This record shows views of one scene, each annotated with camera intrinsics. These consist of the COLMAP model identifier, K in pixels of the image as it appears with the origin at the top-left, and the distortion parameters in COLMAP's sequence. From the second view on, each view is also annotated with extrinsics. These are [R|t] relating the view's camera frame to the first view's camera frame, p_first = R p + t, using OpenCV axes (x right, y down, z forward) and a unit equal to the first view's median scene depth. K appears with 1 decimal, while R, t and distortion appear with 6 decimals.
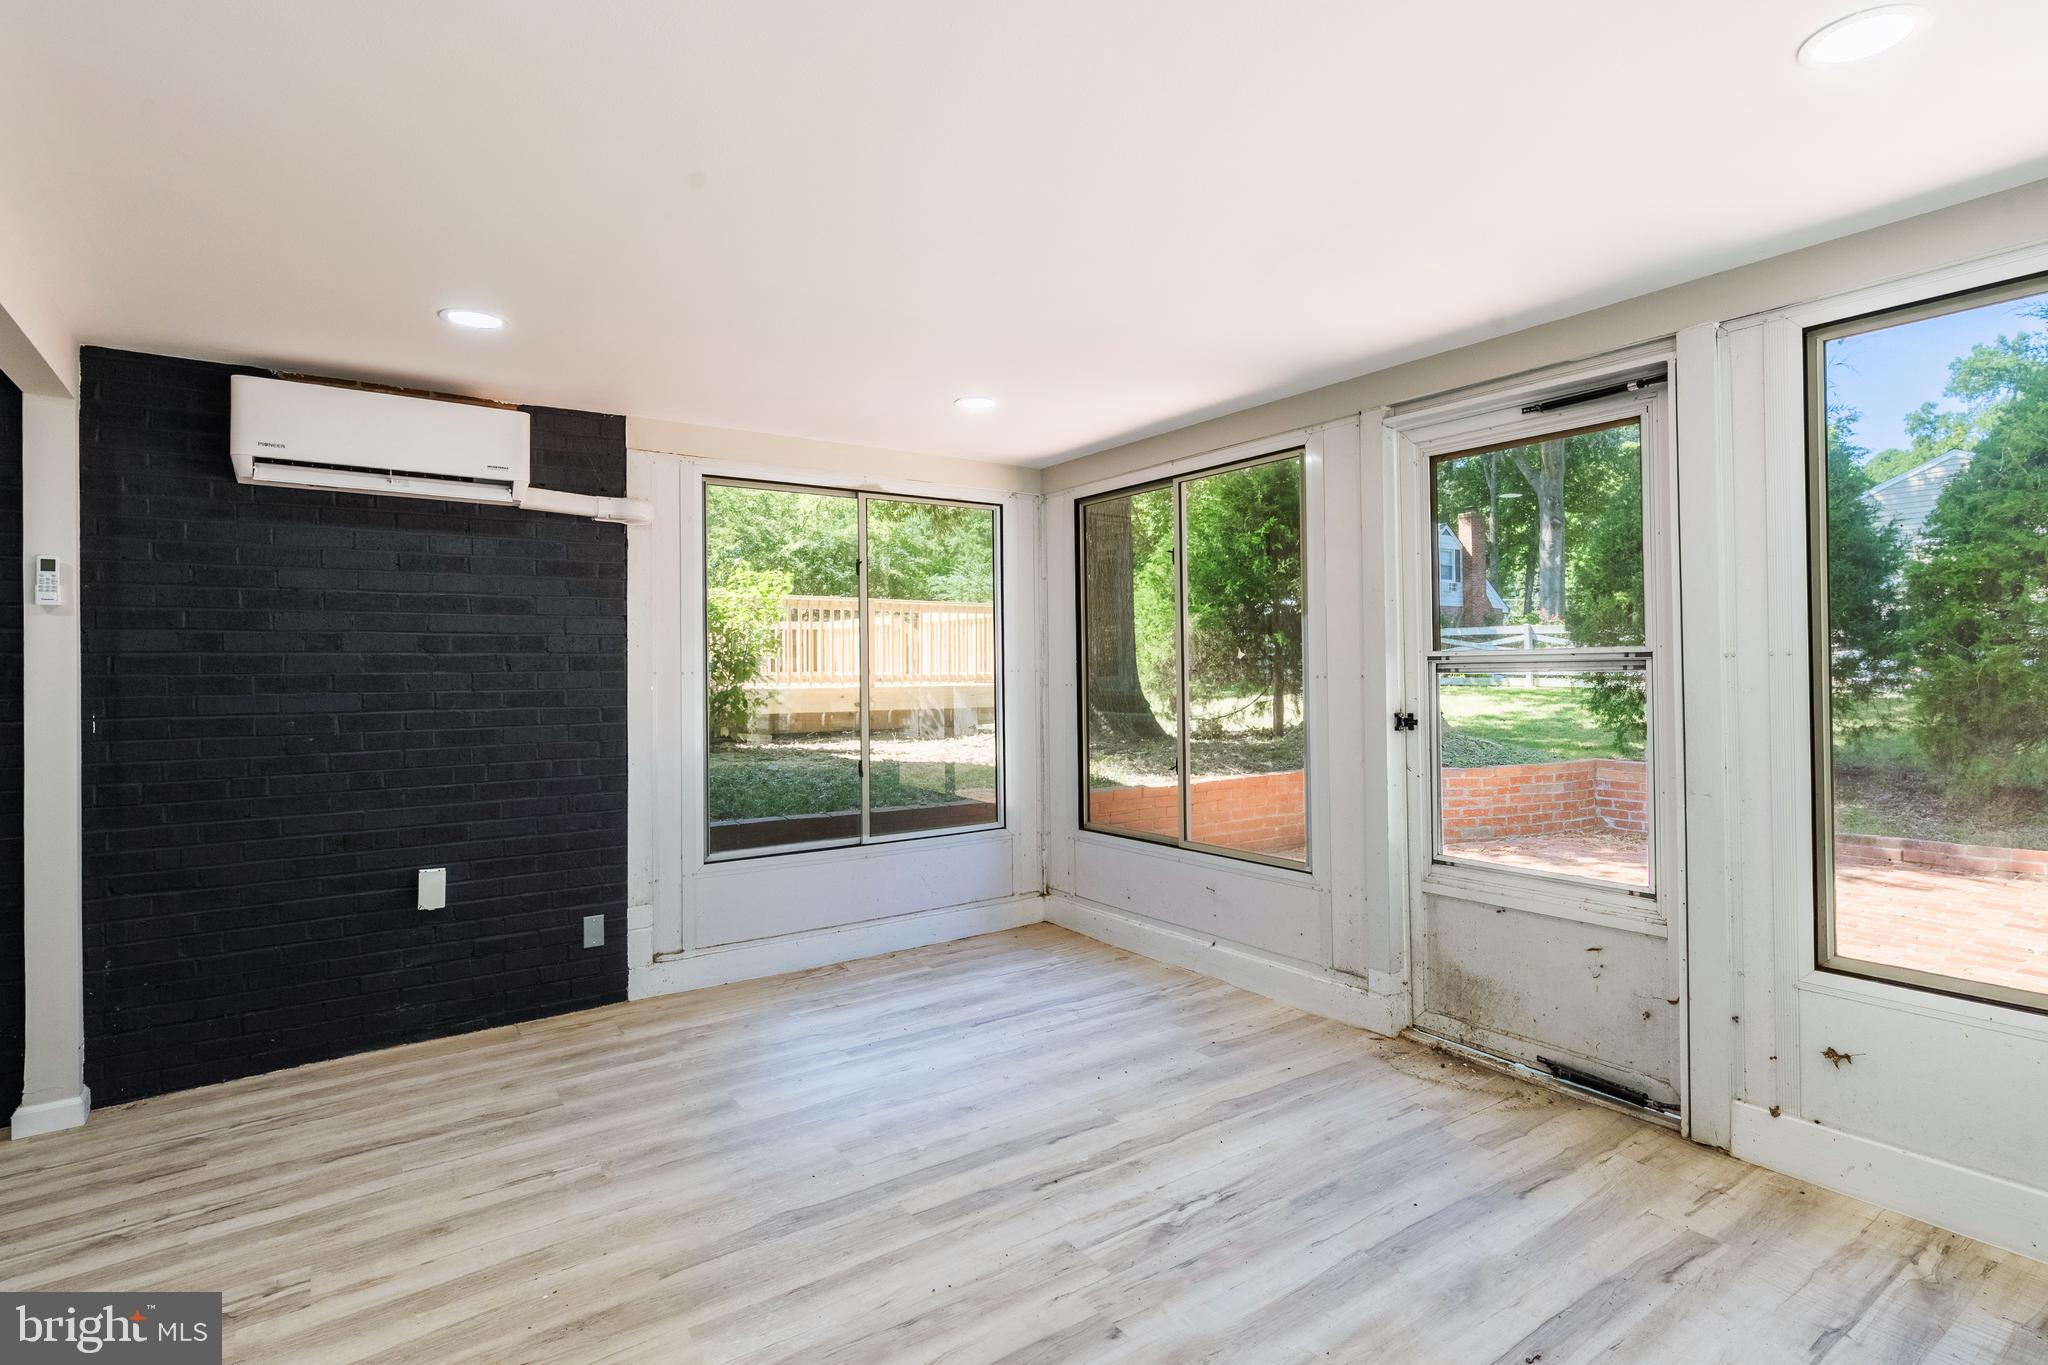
lens RADIAL K [[995.9, 0, 1027.6], [0, 995.9, 656.4], [0, 0, 1]] dist [-0.002551, -0.000037]
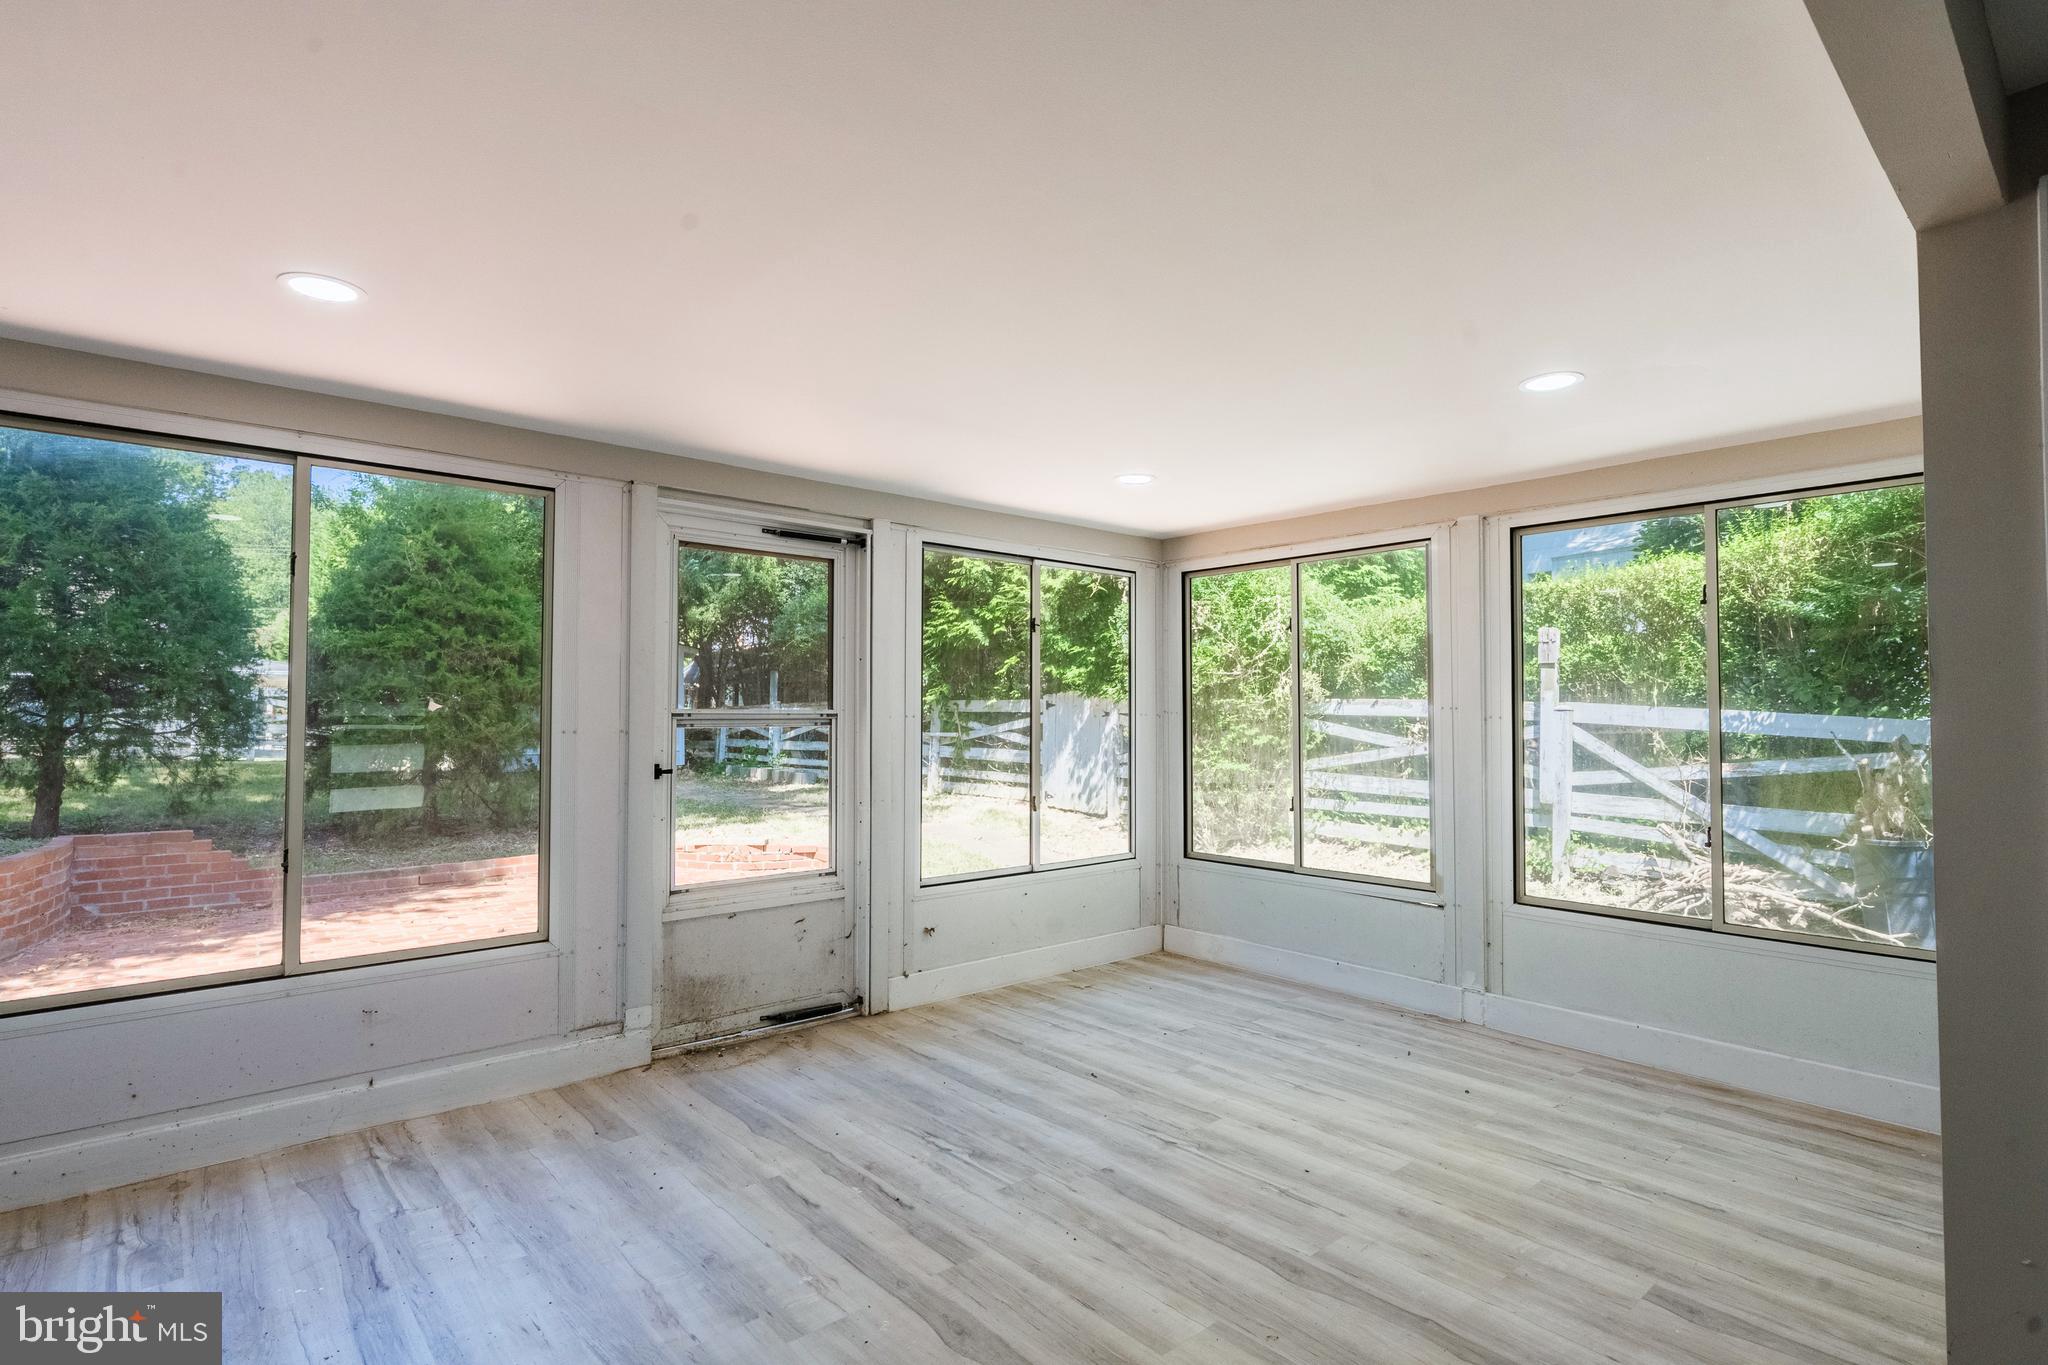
lens RADIAL K [[1014.8, 0, 1024.0], [0, 1014.8, 682.5], [0, 0, 1]] dist [-0.000738, 0.000606]
pose [[-0.092469, 0.044821, 0.994706, -0.884758], [-0.012118, 0.998862, -0.046135, 0.014828], [-0.995642, -0.016320, -0.091821, 0.783134]]
